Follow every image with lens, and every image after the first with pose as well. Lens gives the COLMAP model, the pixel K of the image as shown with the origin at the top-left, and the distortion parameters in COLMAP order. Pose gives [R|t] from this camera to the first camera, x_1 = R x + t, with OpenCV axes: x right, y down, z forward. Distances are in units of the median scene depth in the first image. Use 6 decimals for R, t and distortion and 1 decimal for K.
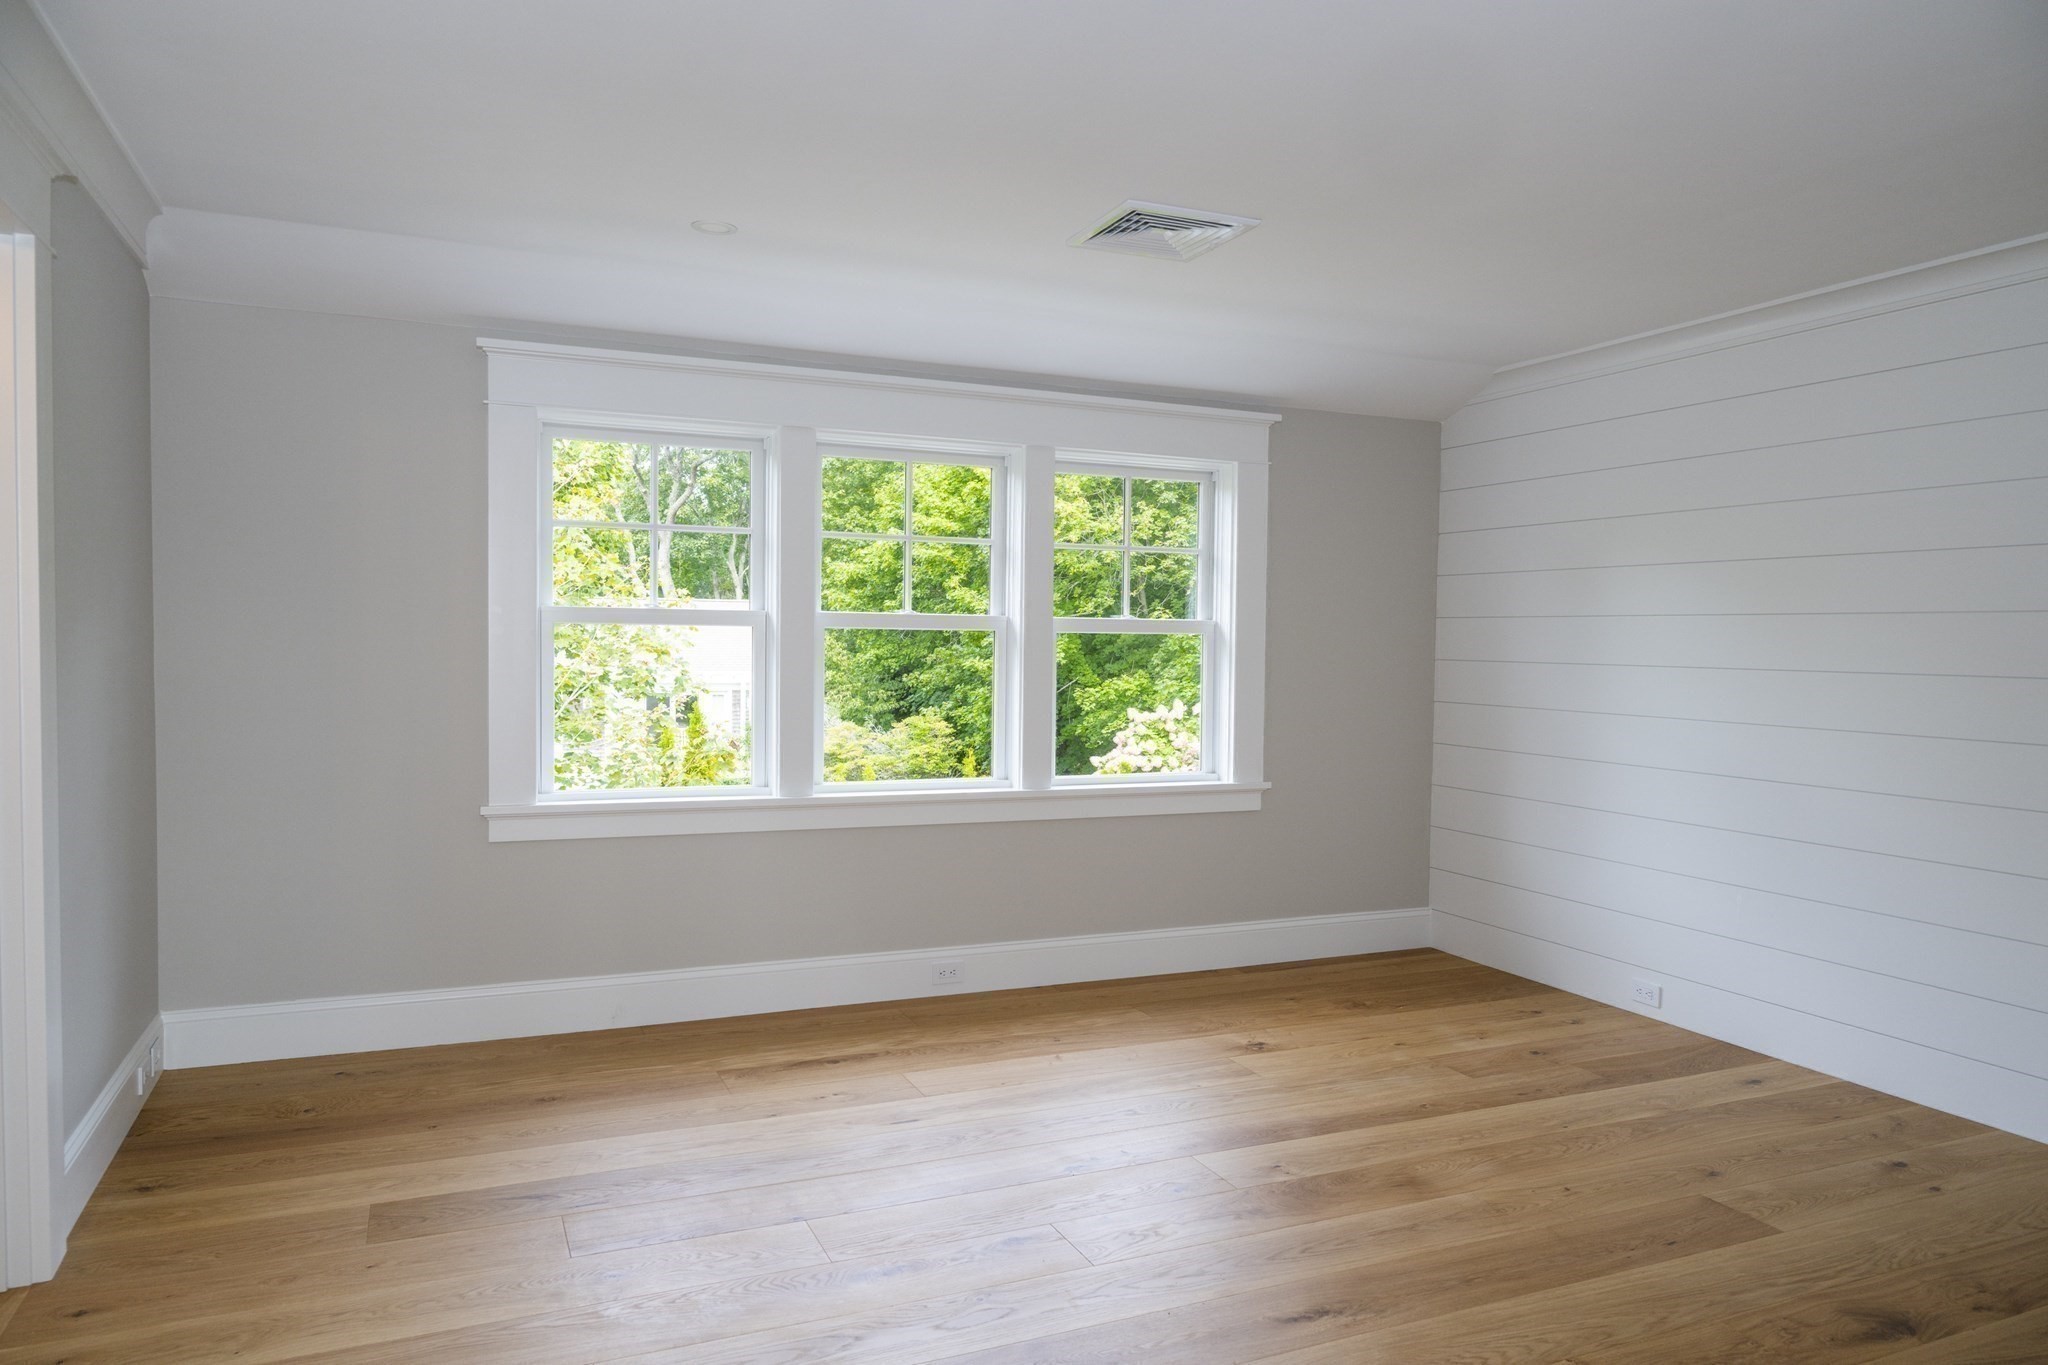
lens RADIAL K [[1354.2, 0, 1024.0], [0, 1354.2, 682.5], [0, 0, 1]] dist [0.003103, 0.000975]
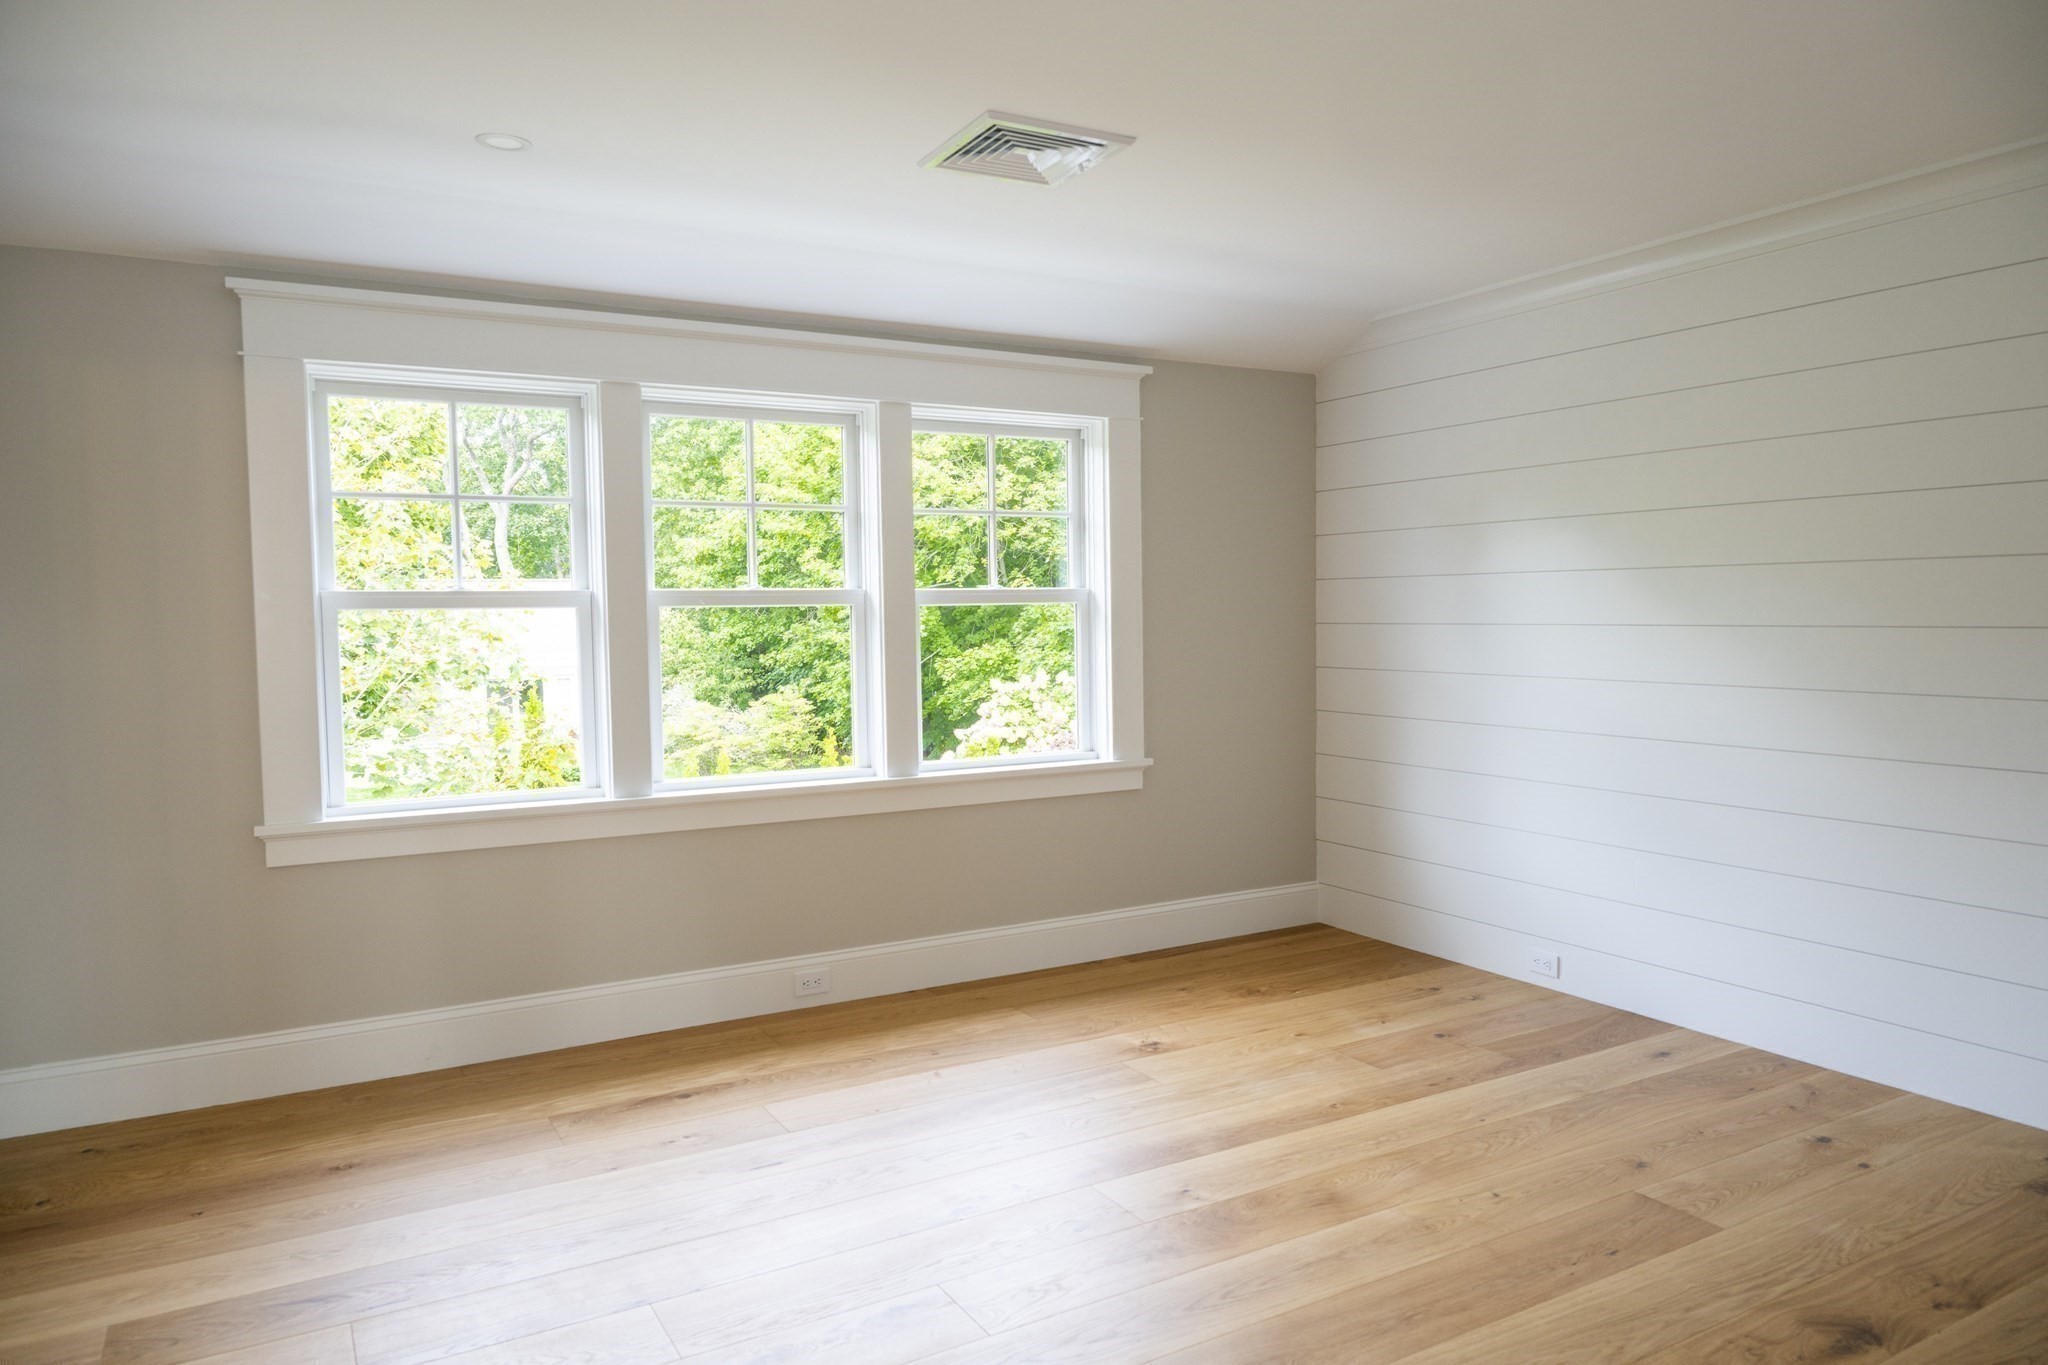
lens RADIAL K [[1342.5, 0, 1024.0], [0, 1342.5, 682.5], [0, 0, 1]] dist [-0.001986, 0.000255]
pose [[0.994115, -0.032842, 0.103228, -0.001191], [0.030513, 0.999245, 0.024064, -0.005301], [-0.103940, -0.020773, 0.994367, 0.105149]]
